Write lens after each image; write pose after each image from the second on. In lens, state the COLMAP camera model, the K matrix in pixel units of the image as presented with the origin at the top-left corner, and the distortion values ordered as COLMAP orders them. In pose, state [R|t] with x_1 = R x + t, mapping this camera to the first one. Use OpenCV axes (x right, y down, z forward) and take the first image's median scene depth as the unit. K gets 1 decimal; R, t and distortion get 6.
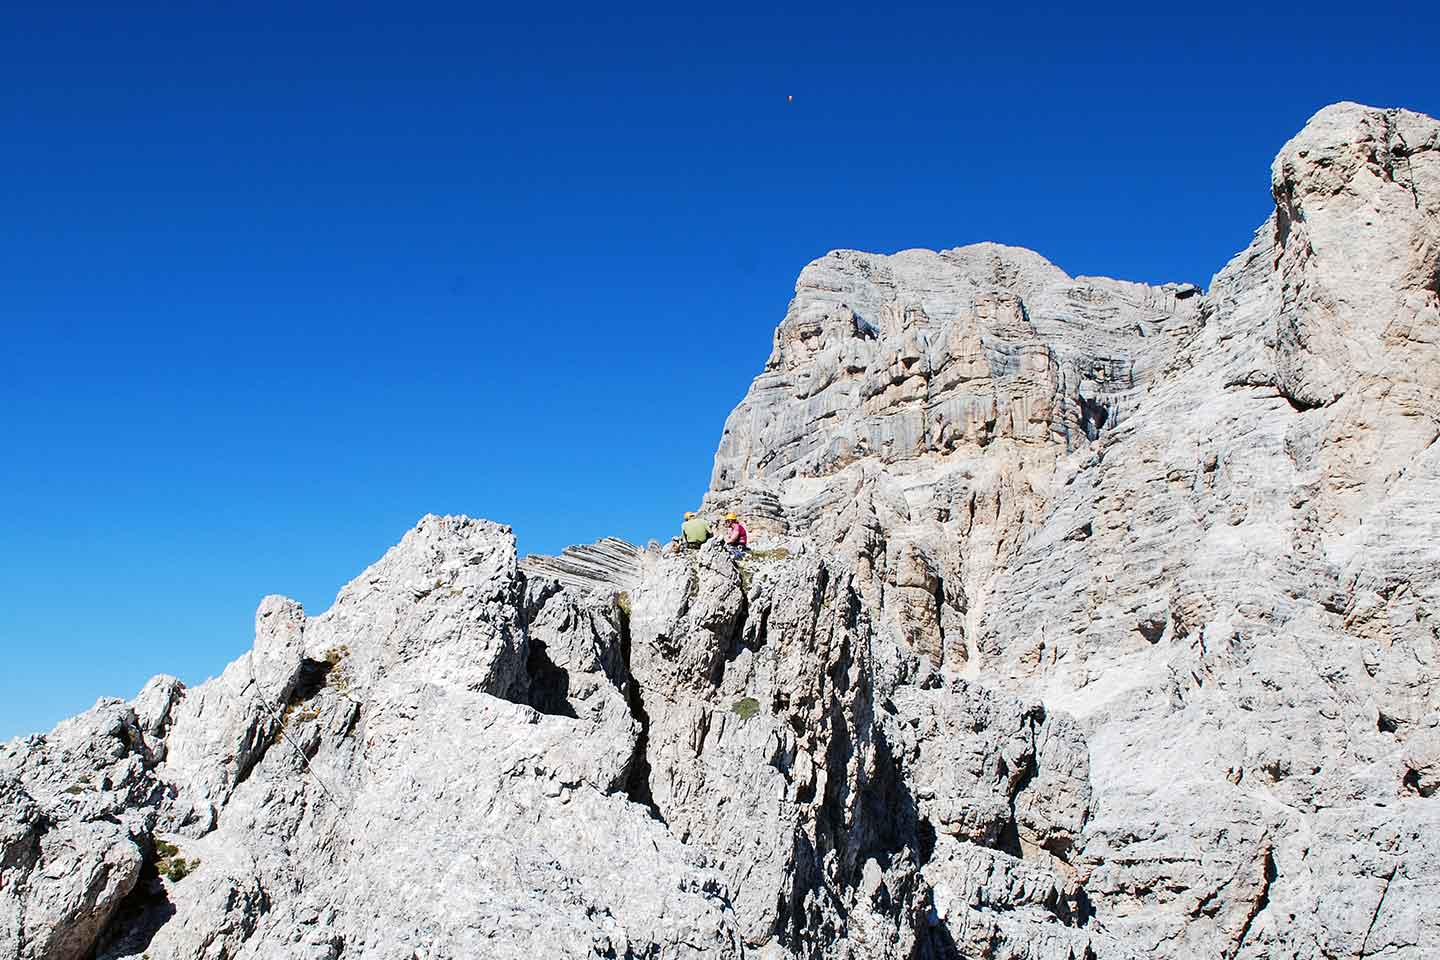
lens RADIAL K [[3844.9, 0, 720.0], [0, 3844.9, 480.0], [0, 0, 1]] dist [-0.046594, 0.000000]
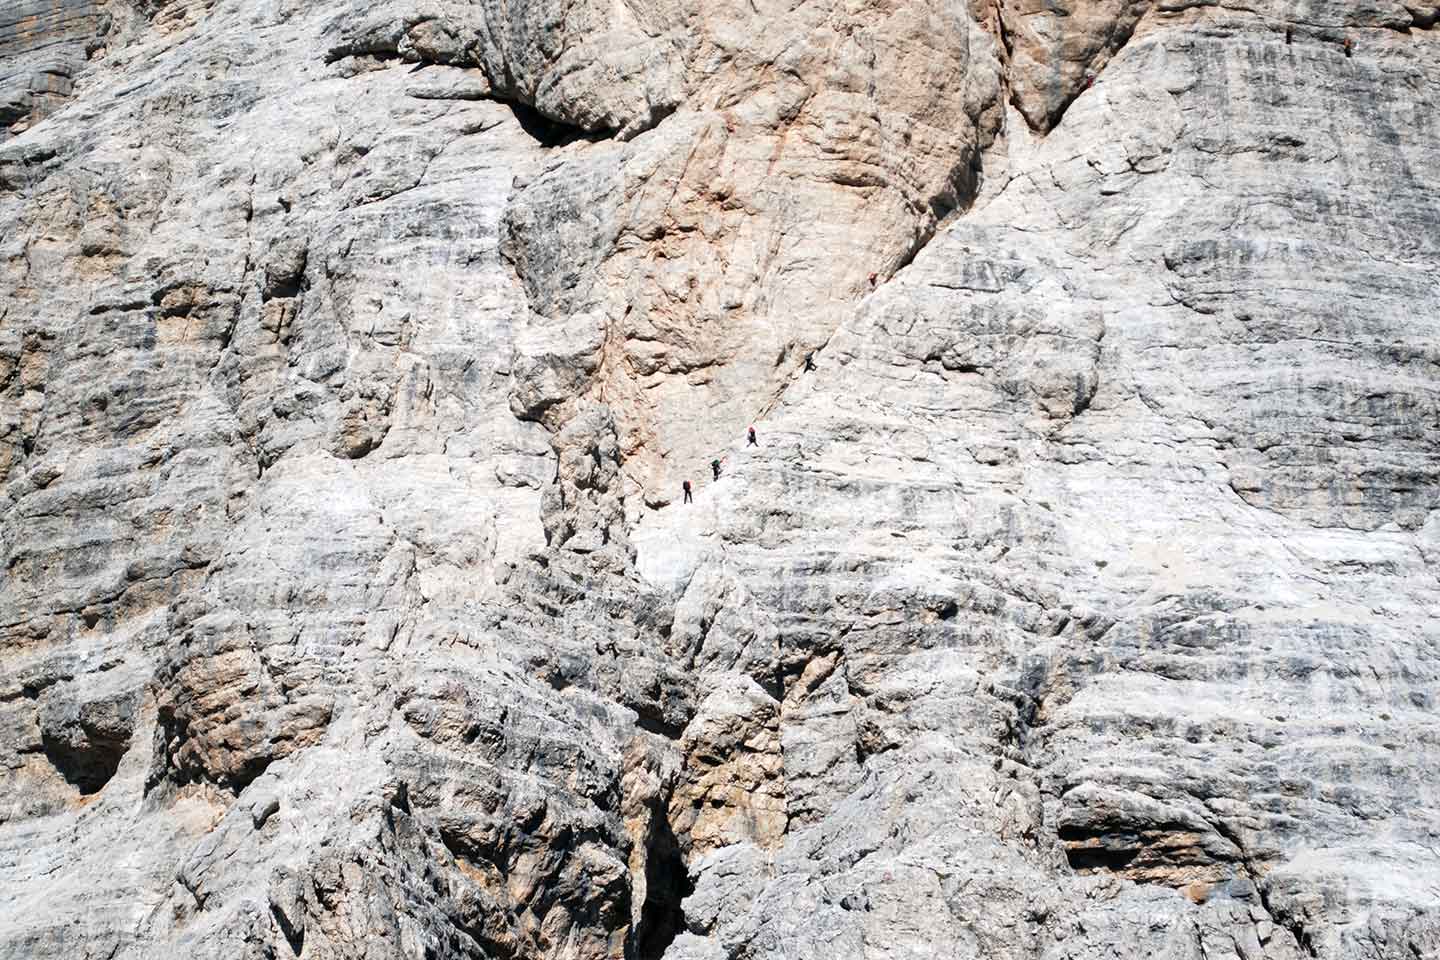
lens RADIAL K [[3844.9, 0, 719.9], [0, 3844.9, 479.4], [0, 0, 1]] dist [-0.046594, 0.000000]
pose [[0.896040, 0.065327, 0.439141, 0.013545], [-0.067742, 0.997651, -0.010188, 0.015045], [-0.438775, -0.020619, 0.898360, 0.681212]]
